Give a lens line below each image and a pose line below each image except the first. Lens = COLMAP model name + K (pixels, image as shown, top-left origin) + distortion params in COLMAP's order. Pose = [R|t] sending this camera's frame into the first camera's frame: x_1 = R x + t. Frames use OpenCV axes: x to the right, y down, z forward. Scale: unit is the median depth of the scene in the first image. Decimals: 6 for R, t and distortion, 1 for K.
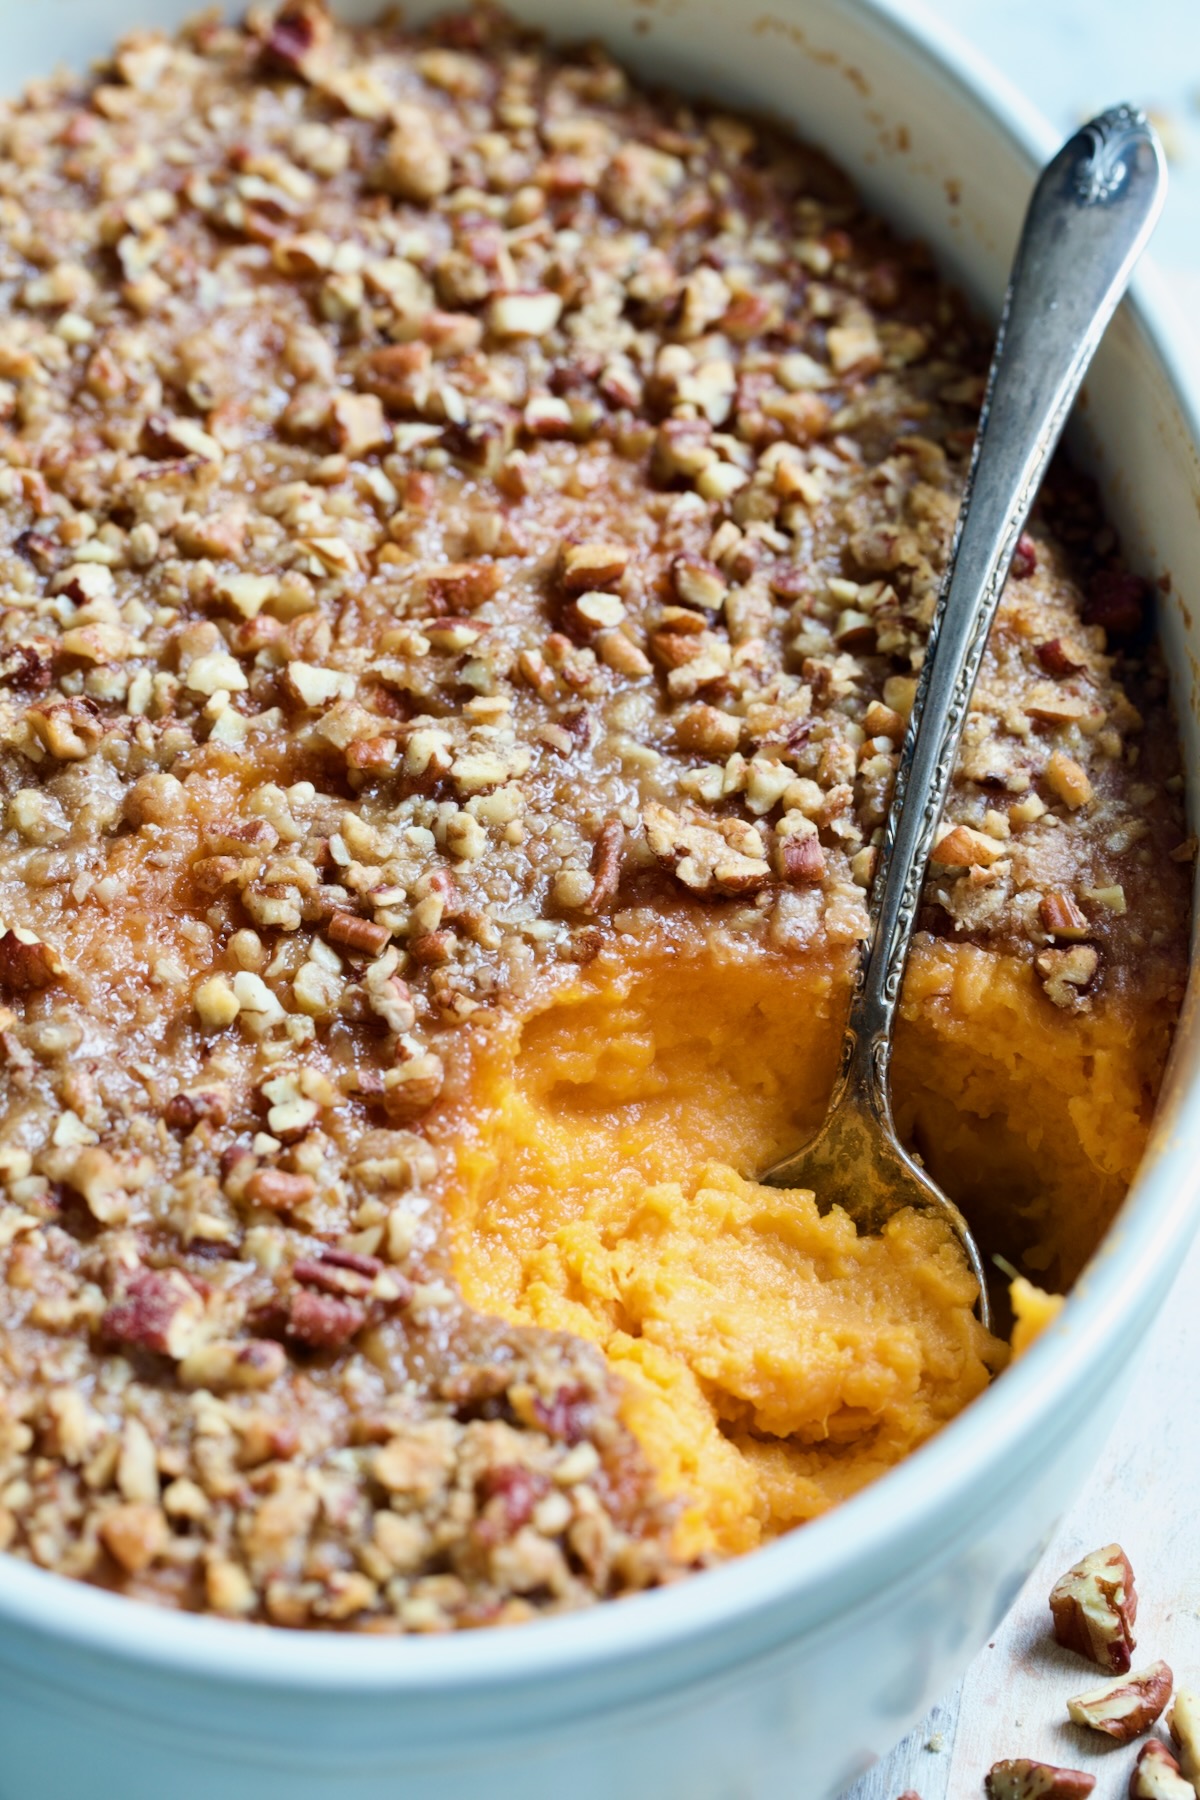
lens RADIAL K [[5397.5, 0, 607.5], [0, 5397.5, 901.3], [0, 0, 1]] dist [0.074836, 0.000000]
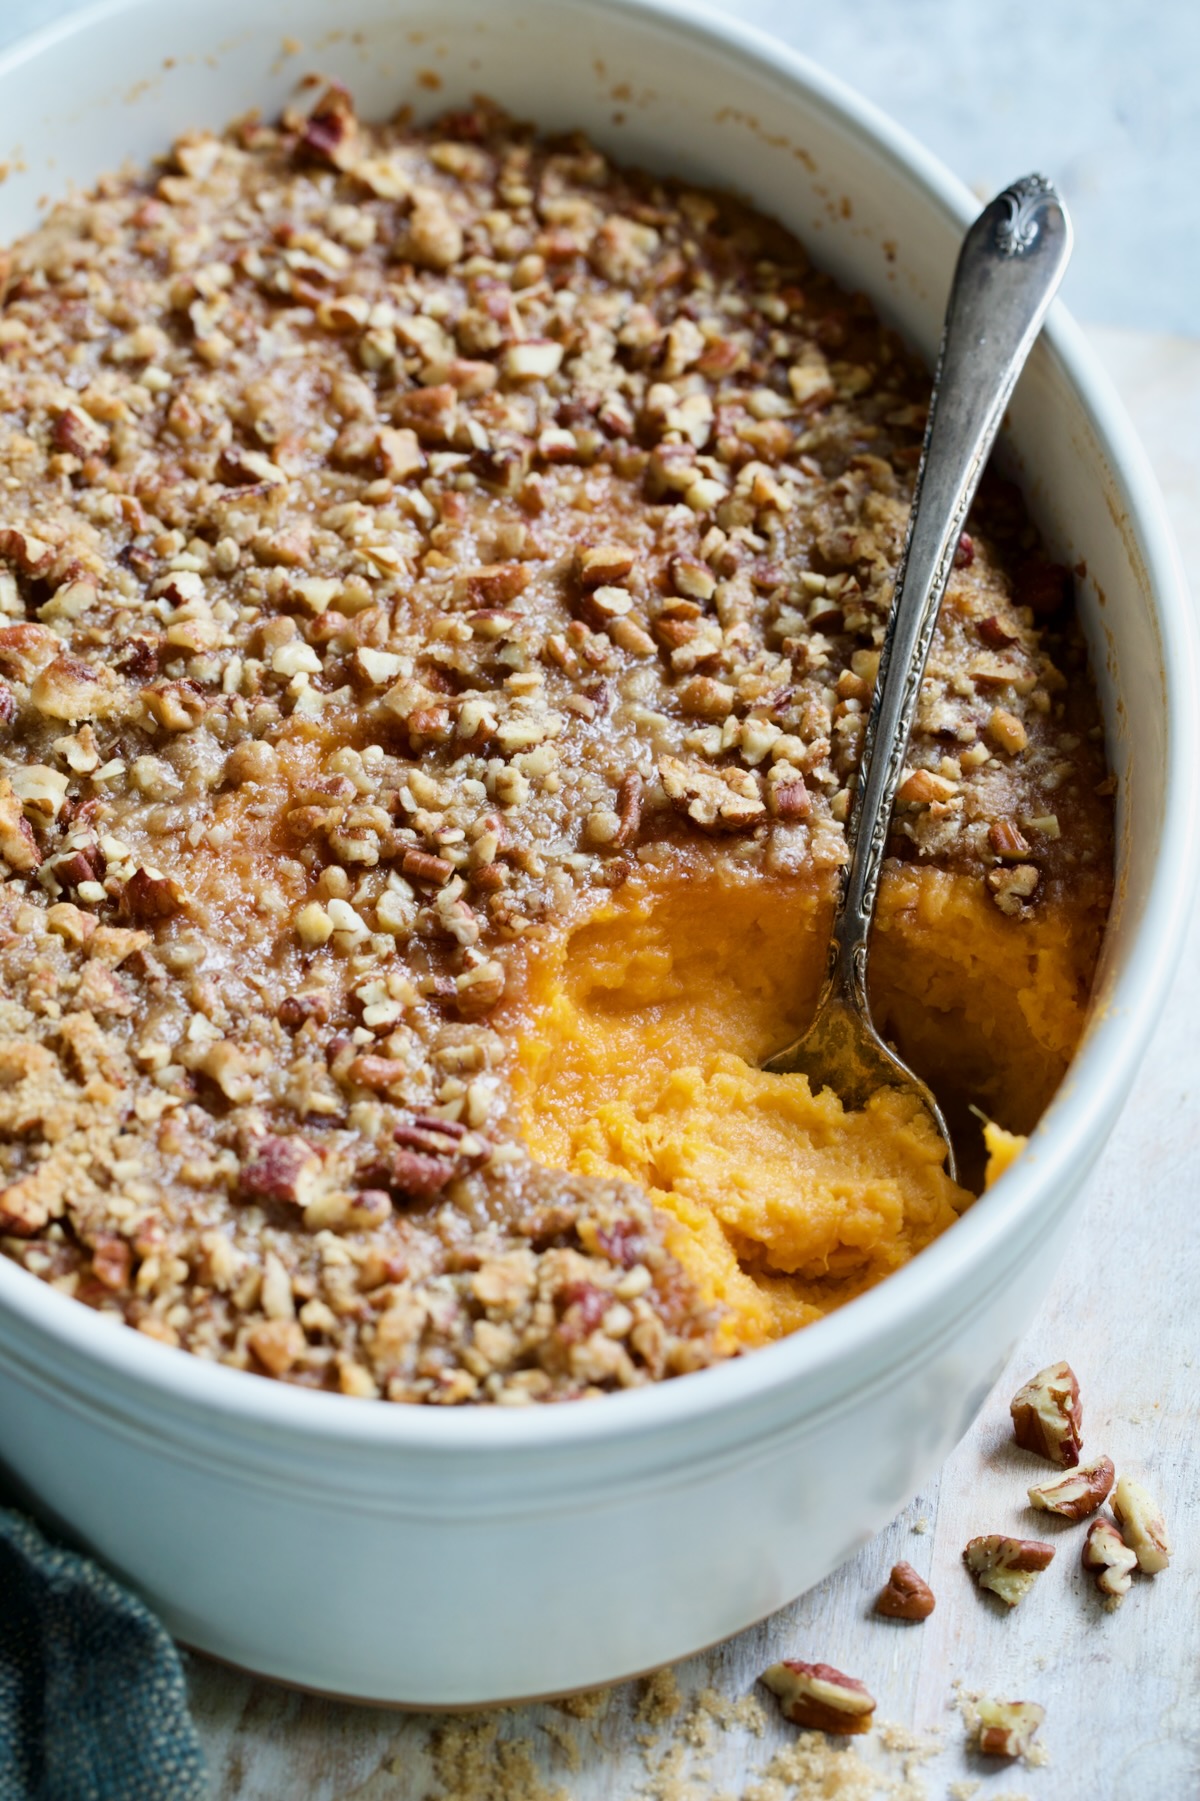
lens RADIAL K [[5400.5, 0, 593.4], [0, 5400.5, 899.3], [0, 0, 1]] dist [0.074836, 0.000000]
pose [[0.999221, -0.021824, 0.032878, -0.047874], [0.022570, 0.999492, -0.022493, 0.040336], [-0.032371, 0.023217, 0.999206, -0.202494]]
